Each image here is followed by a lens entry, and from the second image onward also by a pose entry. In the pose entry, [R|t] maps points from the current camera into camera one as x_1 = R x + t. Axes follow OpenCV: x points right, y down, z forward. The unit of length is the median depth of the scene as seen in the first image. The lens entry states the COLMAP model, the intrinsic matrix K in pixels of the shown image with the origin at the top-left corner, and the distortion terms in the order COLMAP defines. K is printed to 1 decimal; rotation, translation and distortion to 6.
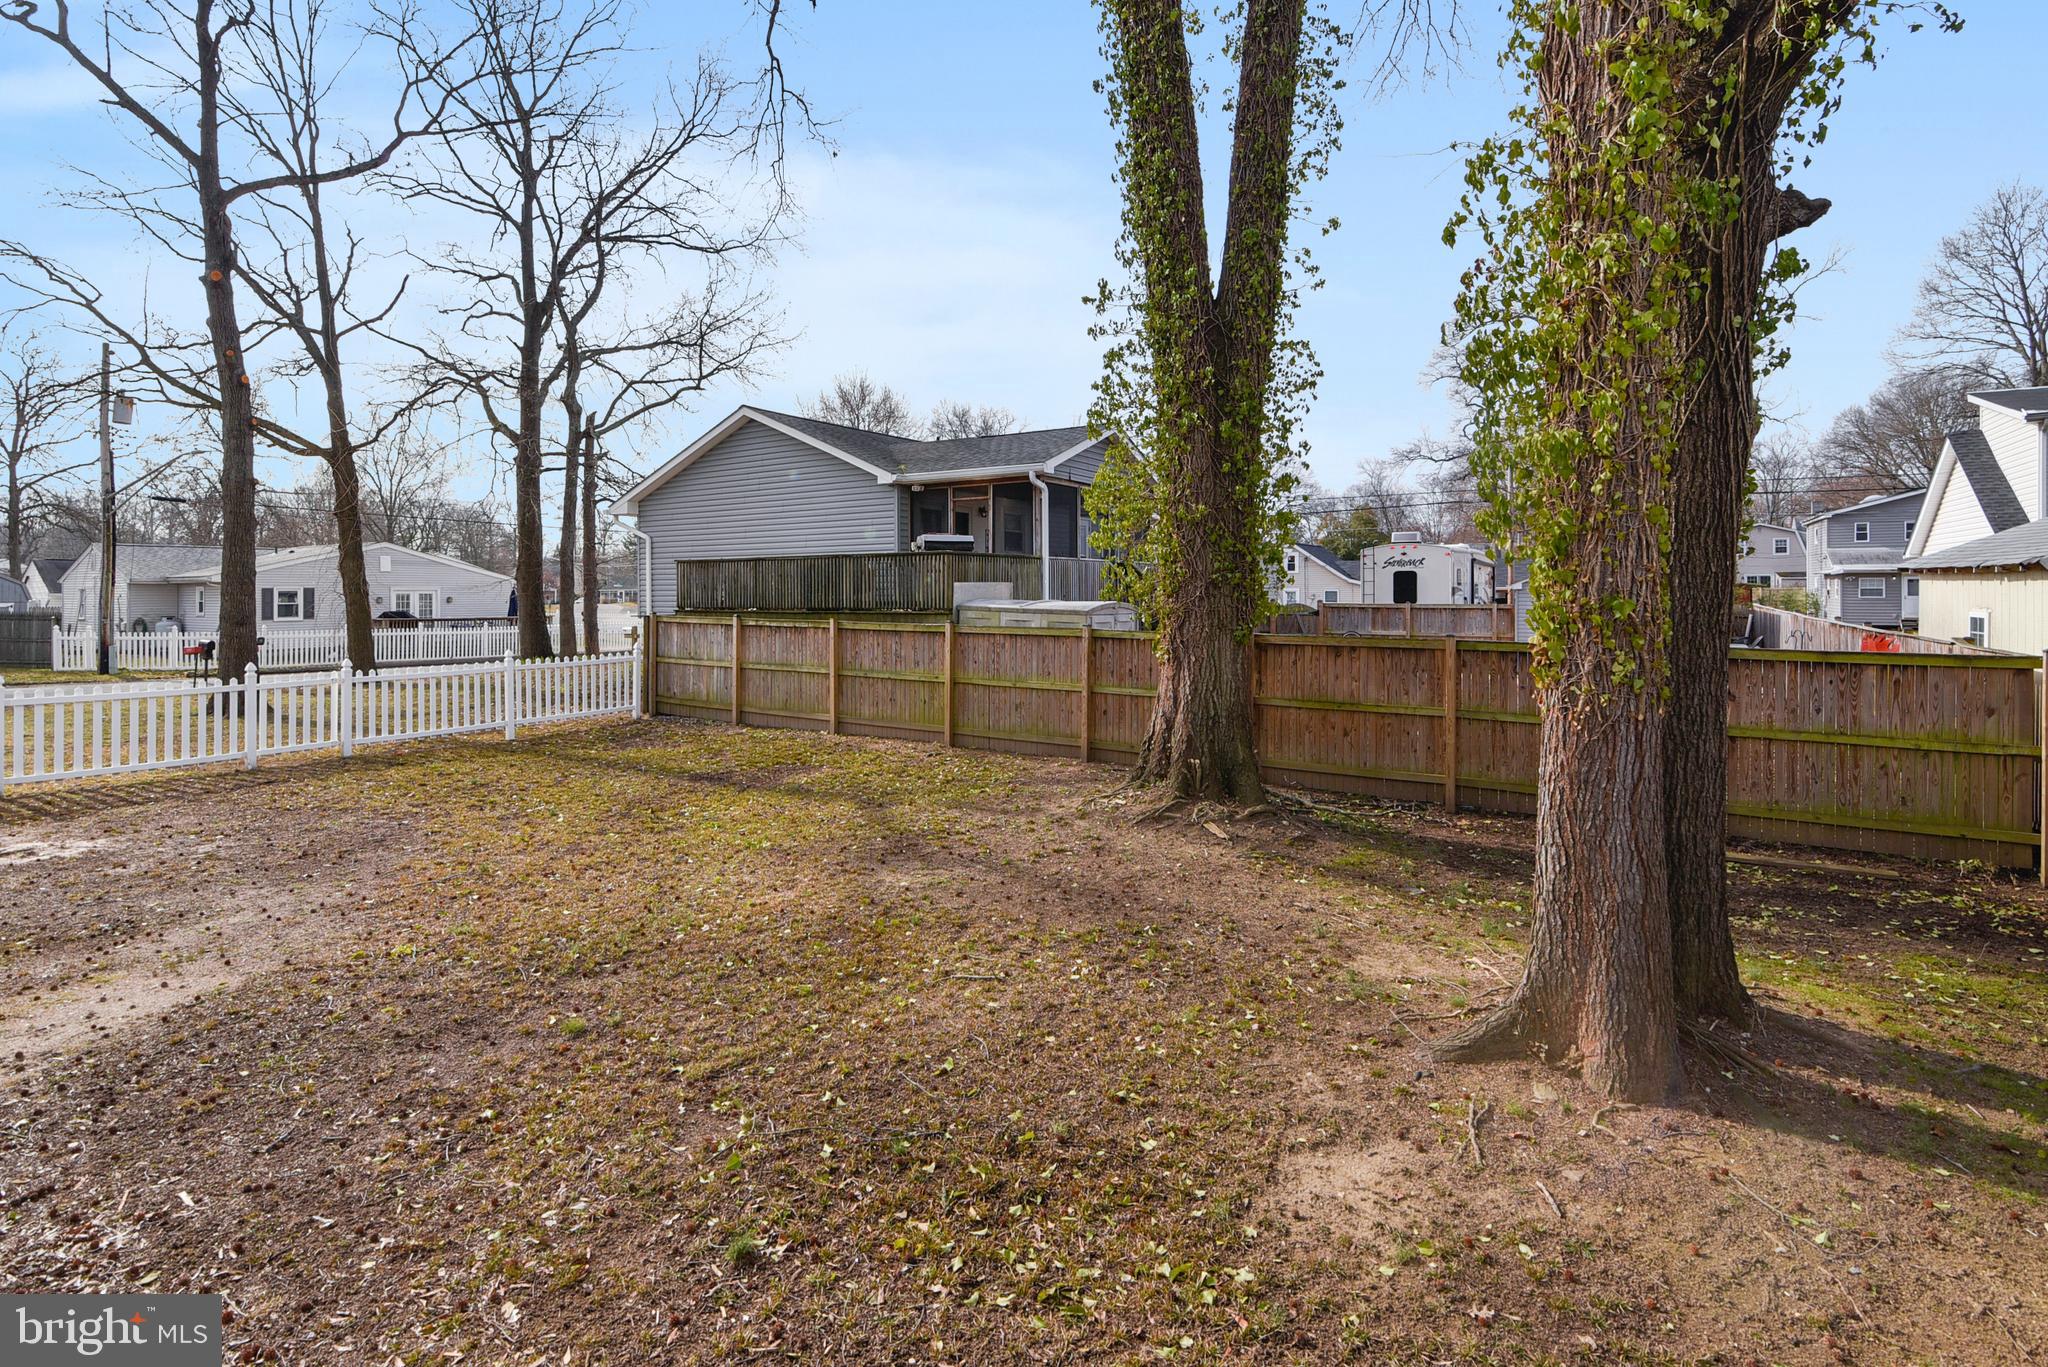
lens RADIAL K [[944.3, 0, 1024.0], [0, 944.3, 683.5], [0, 0, 1]] dist [-0.019589, 0.000558]
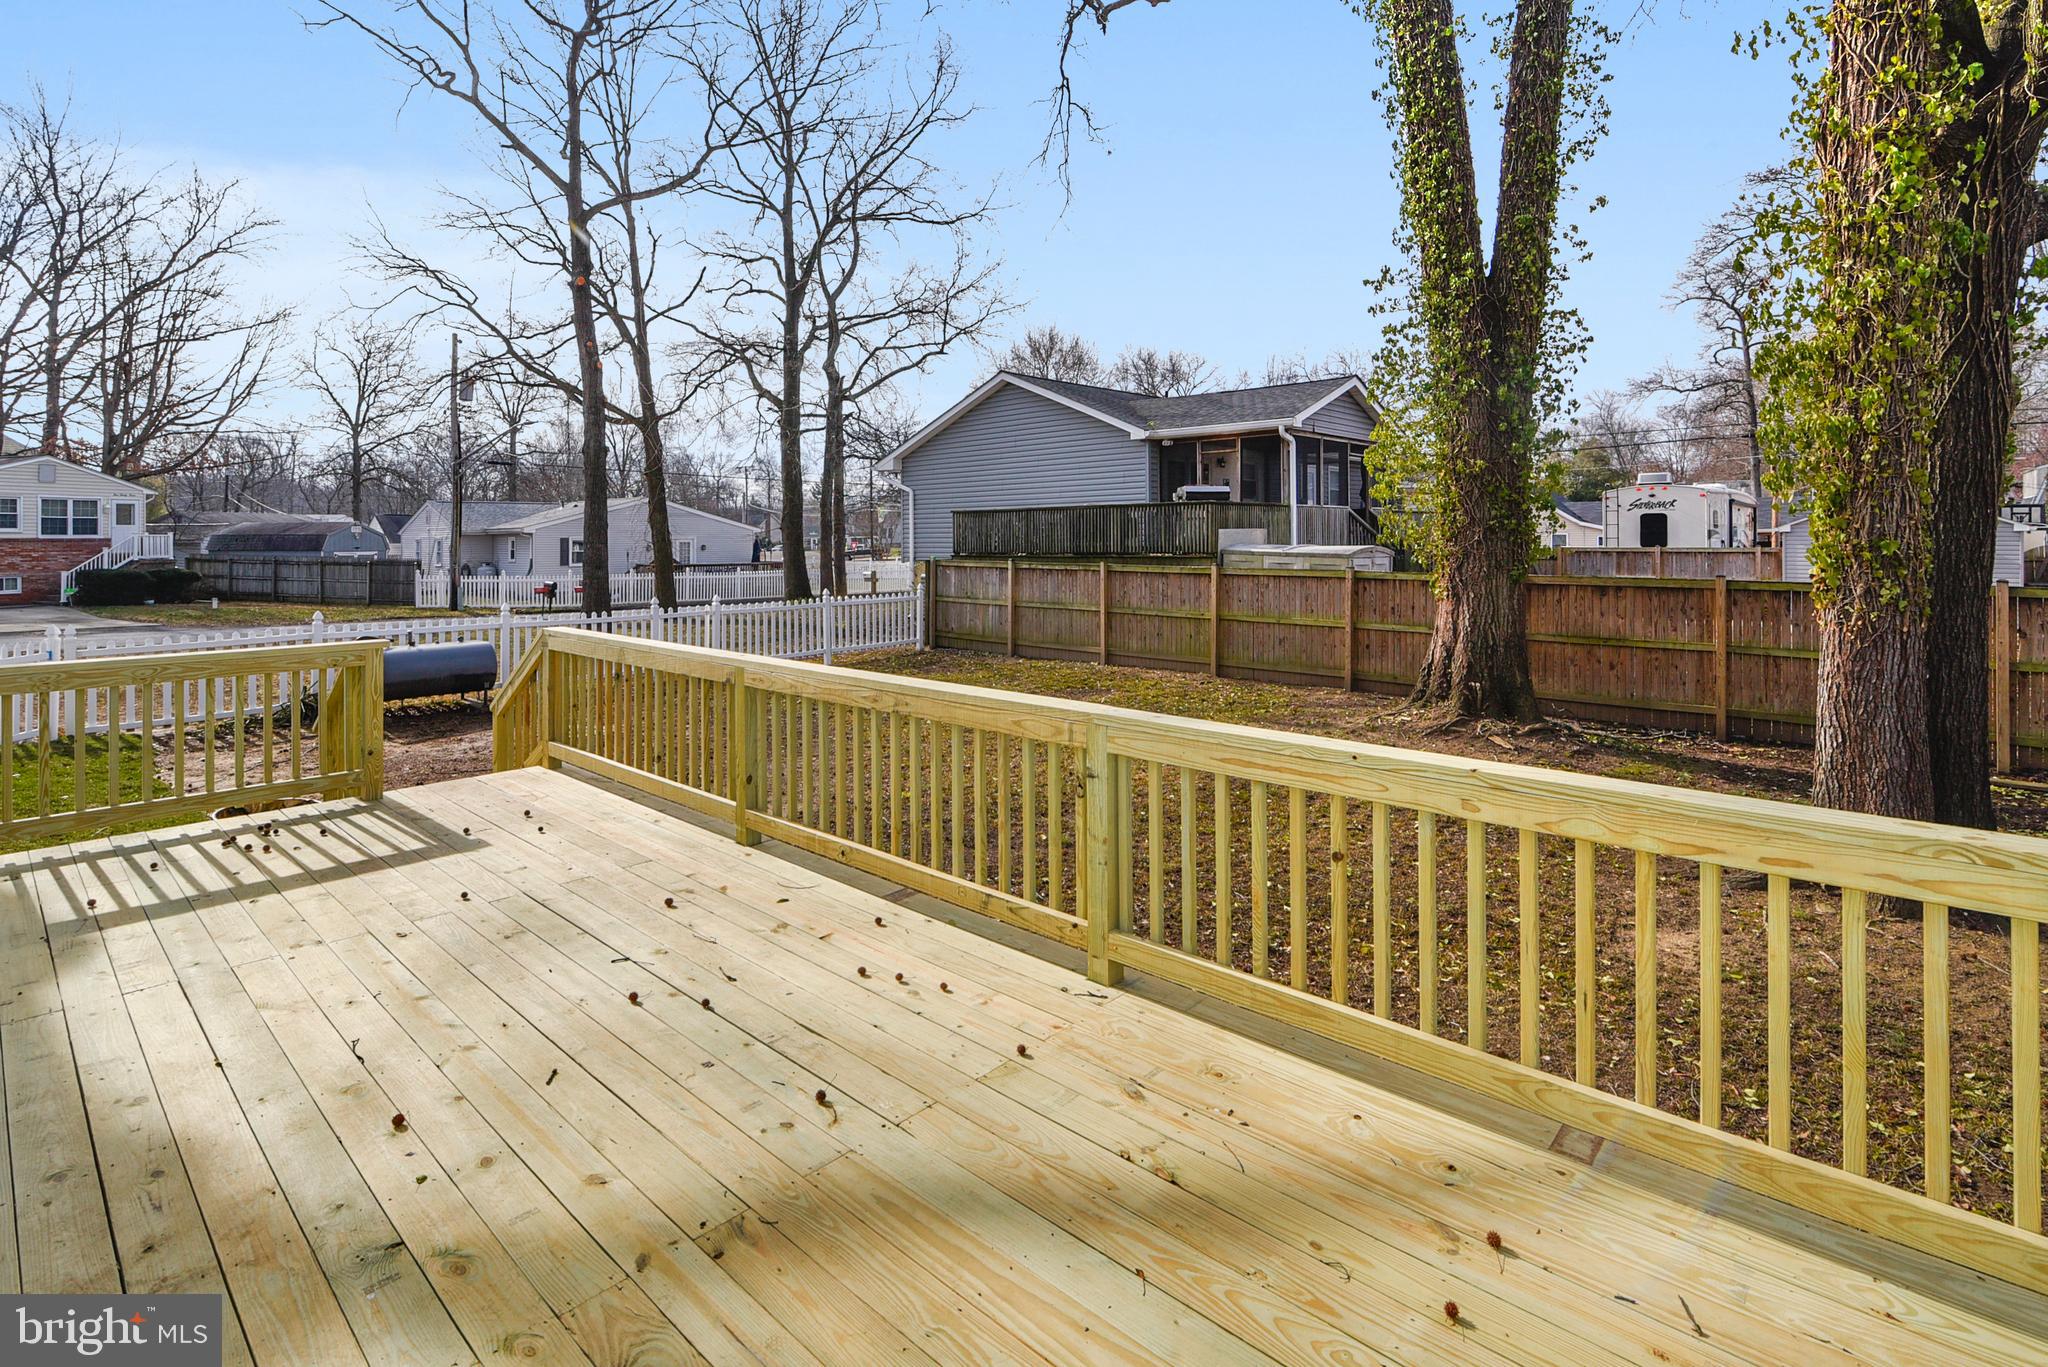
lens RADIAL K [[965.5, 0, 1019.7], [0, 965.5, 609.9], [0, 0, 1]] dist [-0.018129, 0.000805]
pose [[0.981996, 0.007492, -0.188751, -0.122939], [-0.011687, 0.999709, -0.021122, 0.020064], [0.188538, 0.022948, 0.981798, -0.215809]]
